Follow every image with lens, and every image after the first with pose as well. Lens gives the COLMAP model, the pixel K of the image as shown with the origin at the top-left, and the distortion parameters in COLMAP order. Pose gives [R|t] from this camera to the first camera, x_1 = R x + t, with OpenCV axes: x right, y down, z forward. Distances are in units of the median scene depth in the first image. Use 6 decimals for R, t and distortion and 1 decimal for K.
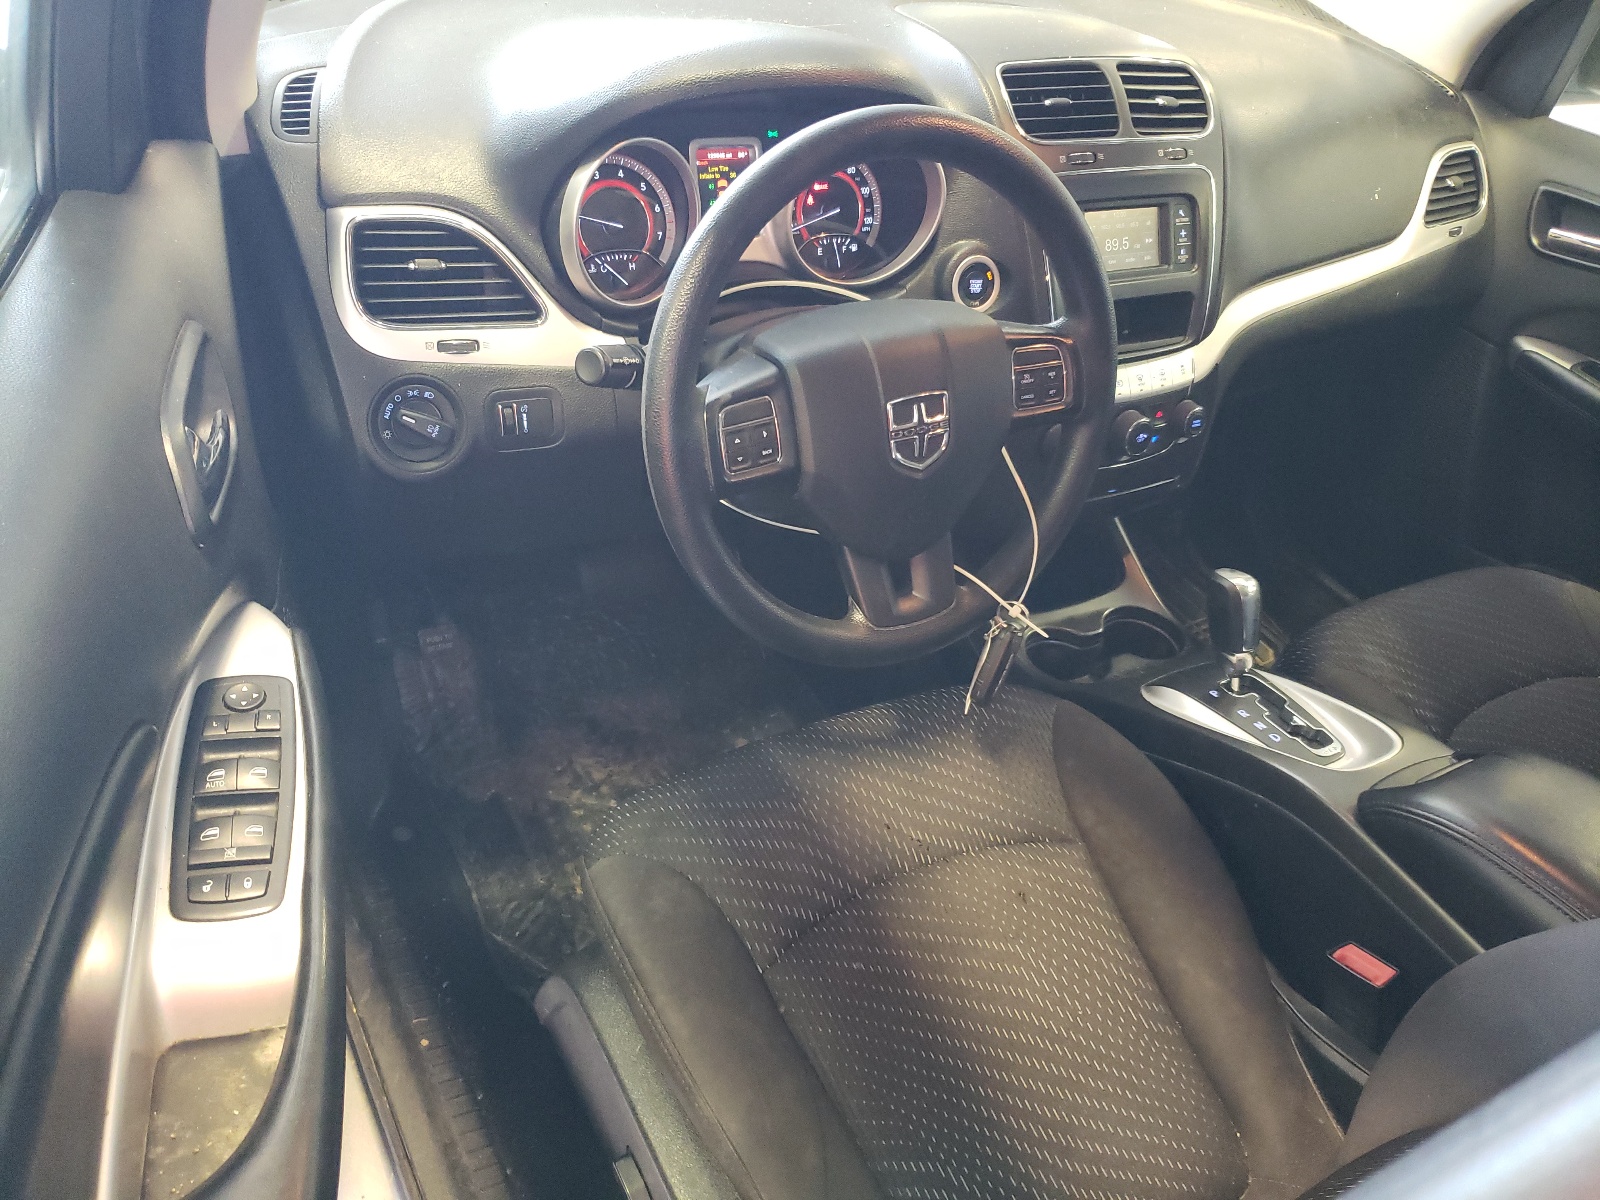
lens RADIAL K [[1224.2, 0, 798.1], [0, 1224.2, 598.6], [0, 0, 1]] dist [0.016686, 0.004010]
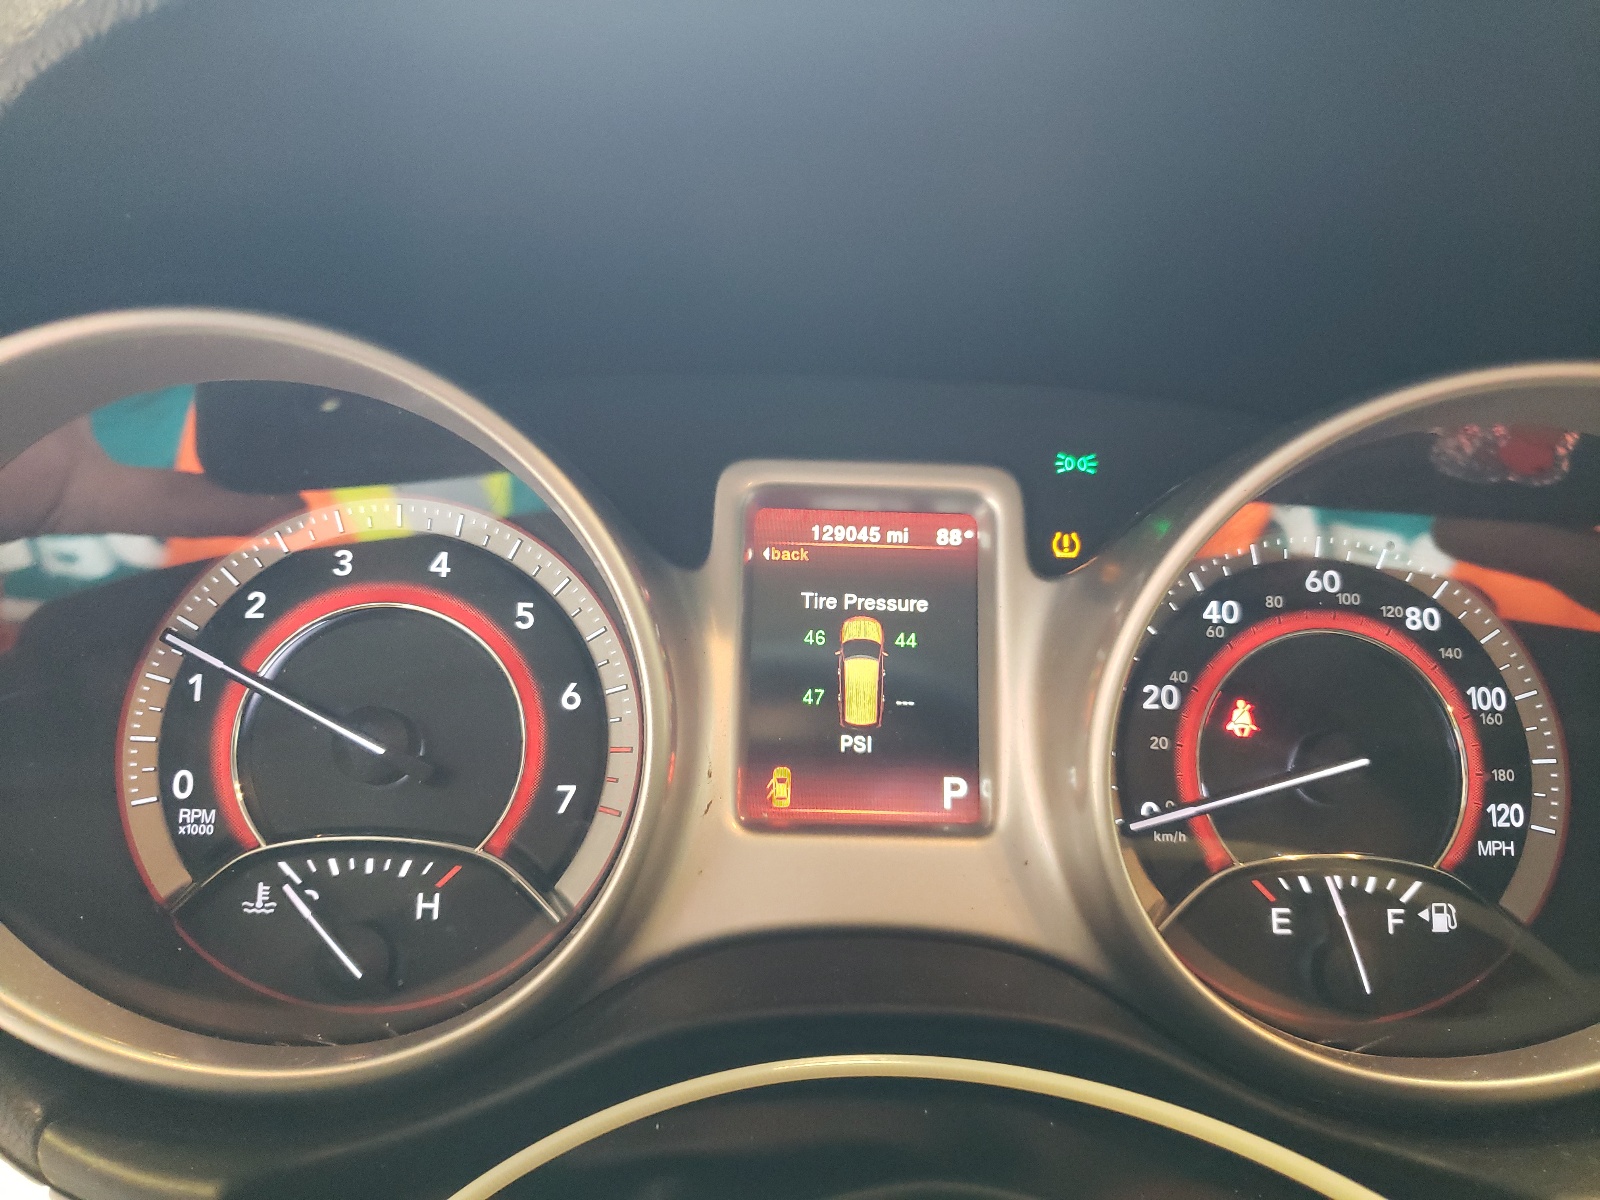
lens RADIAL K [[1224.2, 0, 802.3], [0, 1224.2, 598.8], [0, 0, 1]] dist [0.016686, 0.004010]
pose [[0.893559, -0.001105, -0.448944, 0.042802], [-0.202752, 0.891216, -0.405742, -0.221622], [0.400555, 0.453579, 0.796130, 0.738140]]
